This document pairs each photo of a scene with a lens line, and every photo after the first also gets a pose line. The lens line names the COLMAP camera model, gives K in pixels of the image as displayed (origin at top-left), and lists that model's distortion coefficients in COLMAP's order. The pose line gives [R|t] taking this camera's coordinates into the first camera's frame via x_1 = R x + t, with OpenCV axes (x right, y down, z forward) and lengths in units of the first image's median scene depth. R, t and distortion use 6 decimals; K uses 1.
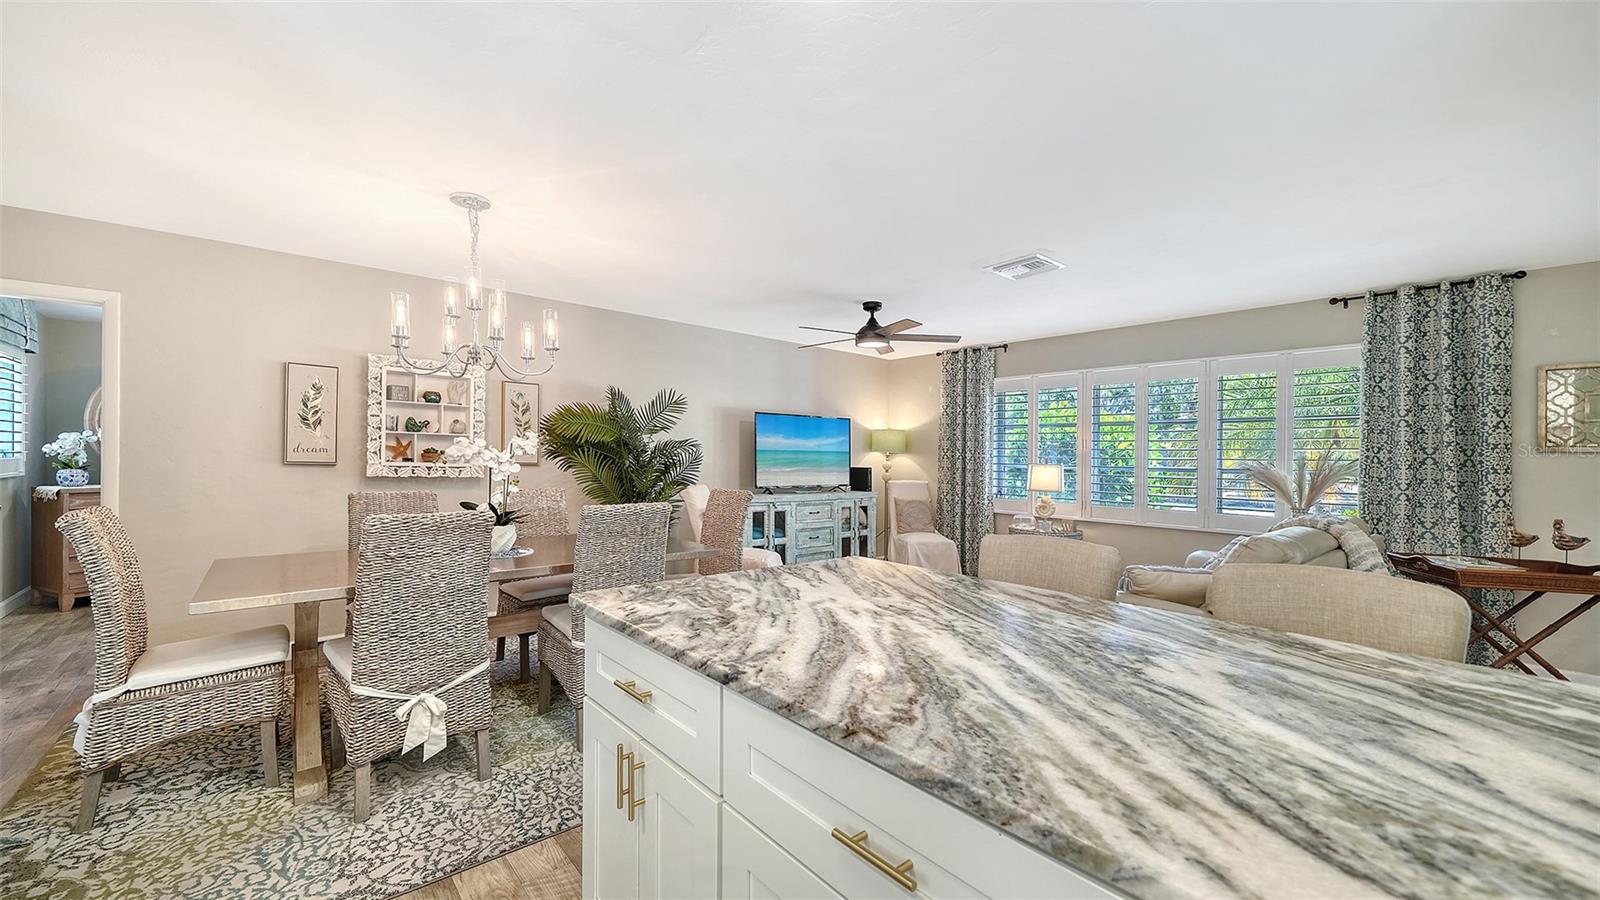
lens RADIAL K [[610.9, 0, 789.3], [0, 610.9, 452.1], [0, 0, 1]] dist [-0.005667, -0.000161]
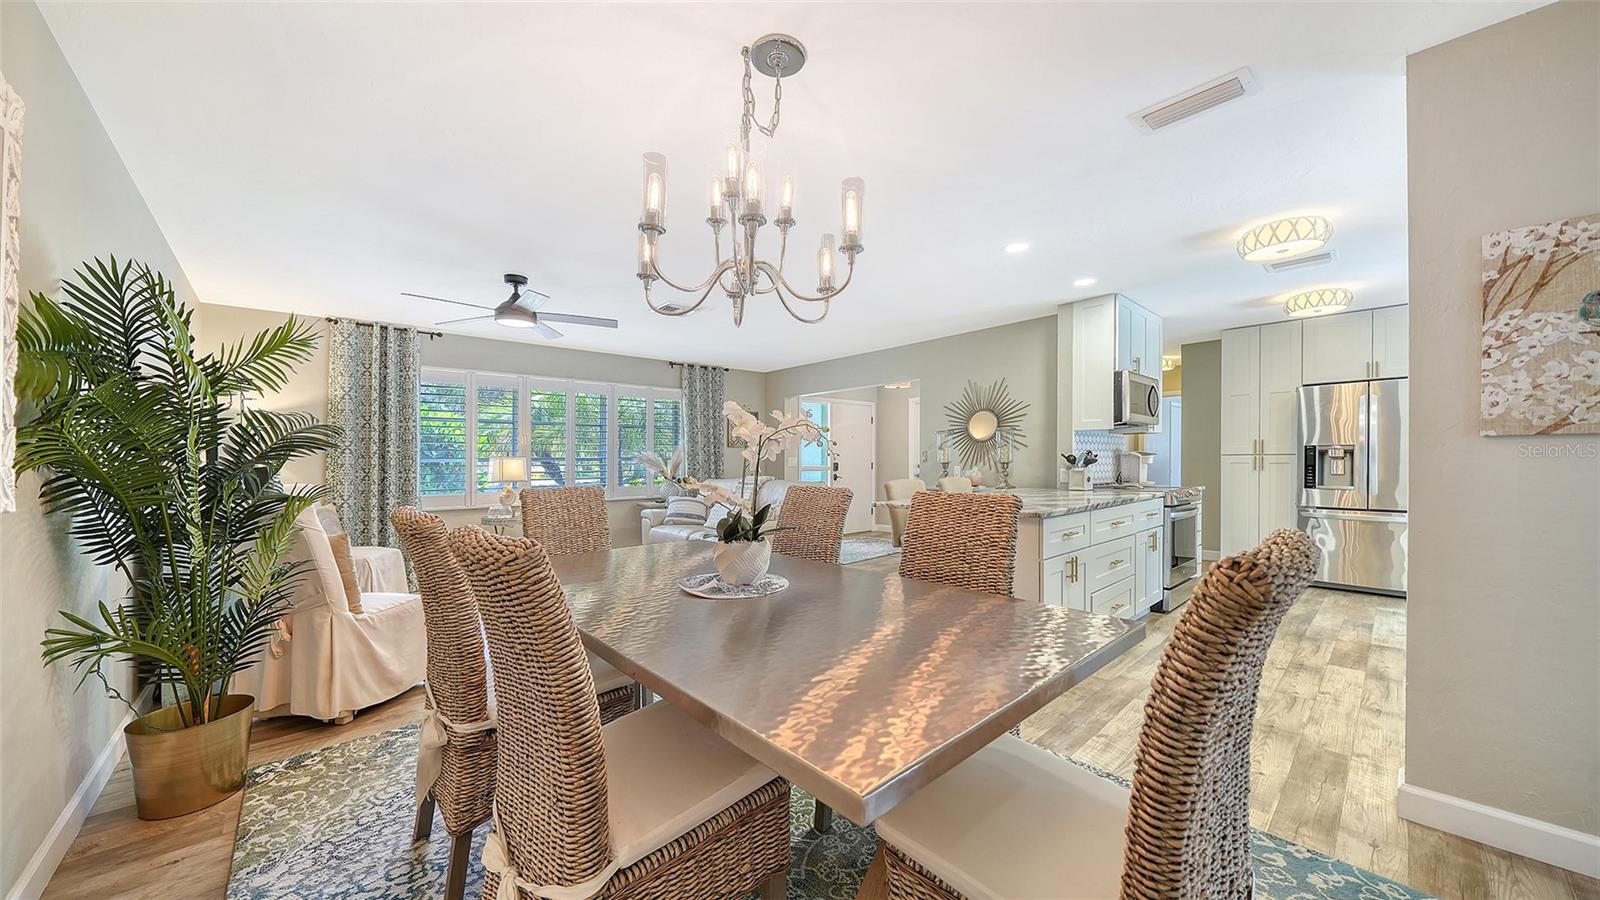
lens RADIAL K [[558.7, 0, 797.0], [0, 558.7, 454.4], [0, 0, 1]] dist [-0.005694, -0.001049]
pose [[-0.026520, -0.002702, 0.999645, -0.822807], [0.001834, 0.999995, 0.002752, 0.019912], [-0.999647, 0.001906, -0.026515, 0.715151]]
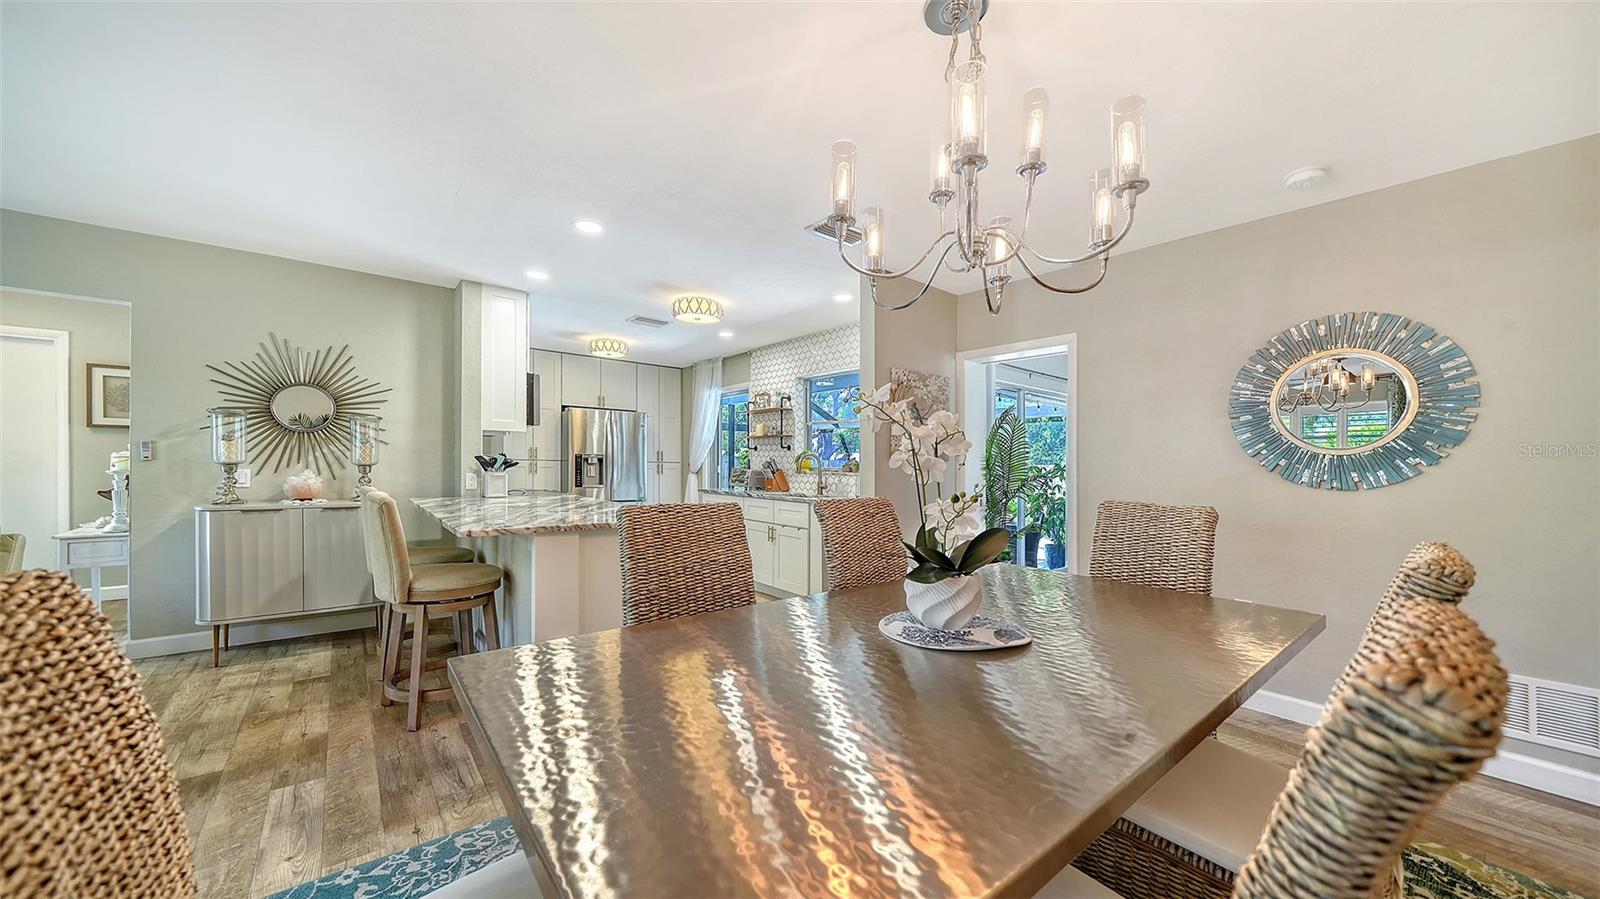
lens RADIAL K [[558.7, 0, 786.8], [0, 558.7, 481.6], [0, 0, 1]] dist [-0.005694, -0.001049]
pose [[-0.998892, -0.031134, 0.035283, -0.272986], [-0.030261, 0.999229, 0.025012, 0.026712], [-0.036035, 0.023916, -0.999064, 1.103537]]
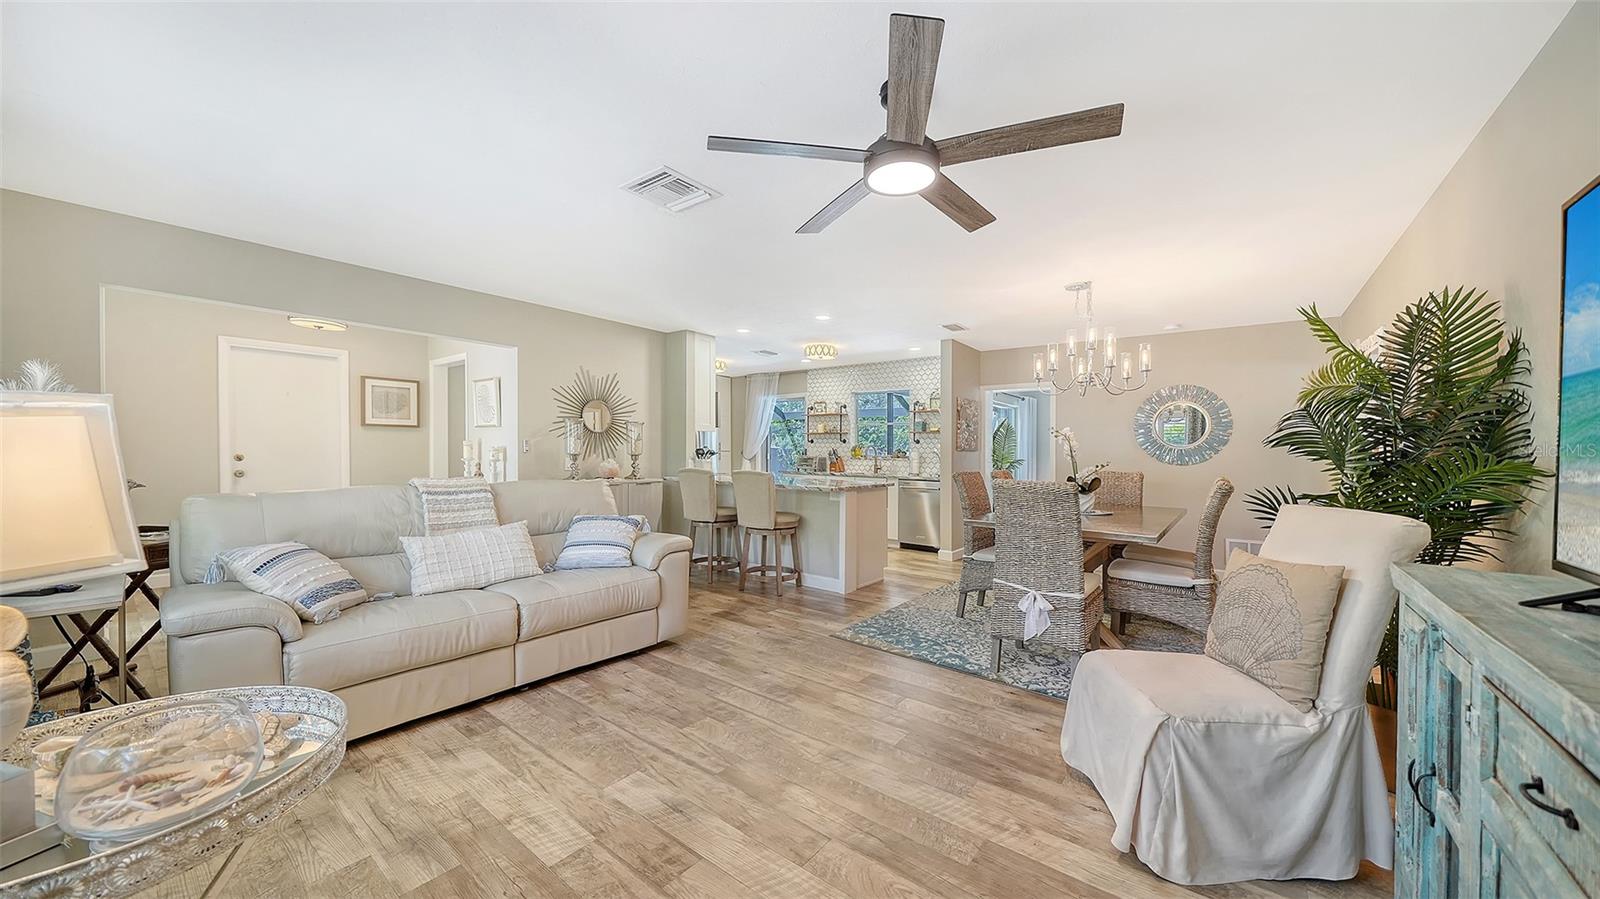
lens RADIAL K [[558.7, 0, 787.4], [0, 558.7, 470.5], [0, 0, 1]] dist [-0.005694, -0.001049]
pose [[-0.982143, -0.021210, -0.186935, 0.353516], [-0.026002, 0.999392, 0.023214, 0.040672], [0.186329, 0.027661, -0.982098, 1.640400]]
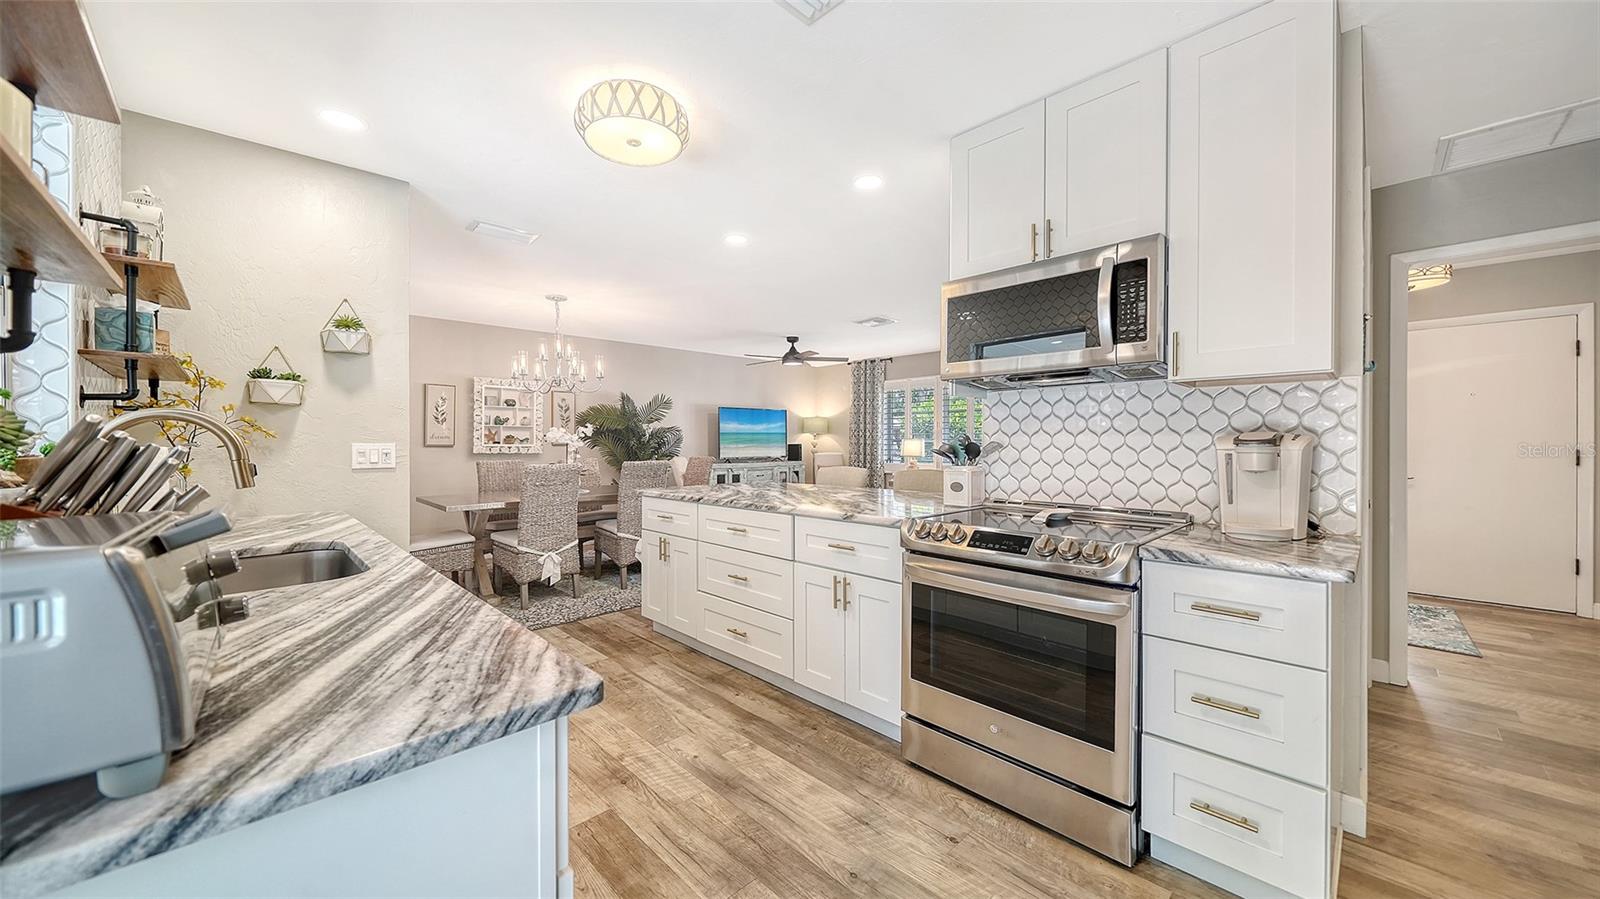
lens RADIAL K [[558.7, 0, 788.4], [0, 558.7, 434.0], [0, 0, 1]] dist [-0.005694, -0.001049]
pose [[0.998350, -0.019836, 0.053889, 0.056620], [0.020216, 0.999774, -0.006526, 0.015760], [-0.053748, 0.007605, 0.998526, -0.509700]]
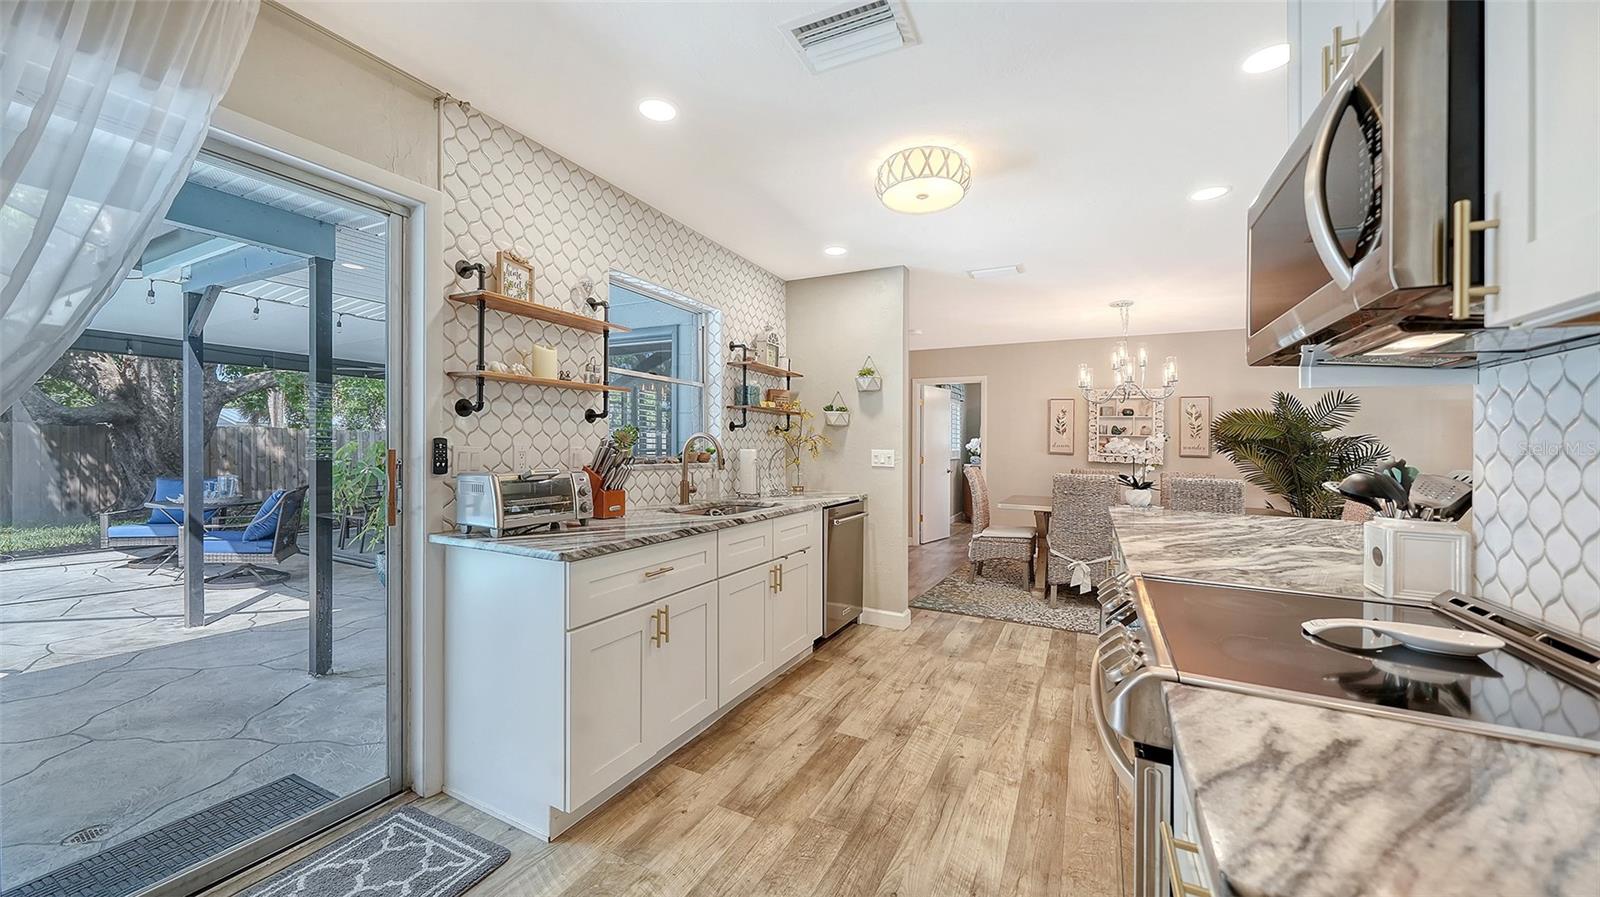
lens RADIAL K [[558.7, 0, 803.0], [0, 558.7, 439.4], [0, 0, 1]] dist [-0.005694, -0.001049]
pose [[0.378591, -0.016383, -0.925419, 0.448414], [-0.006318, 0.999774, -0.020284, 0.014978], [0.925543, 0.013526, 0.378402, -0.332366]]
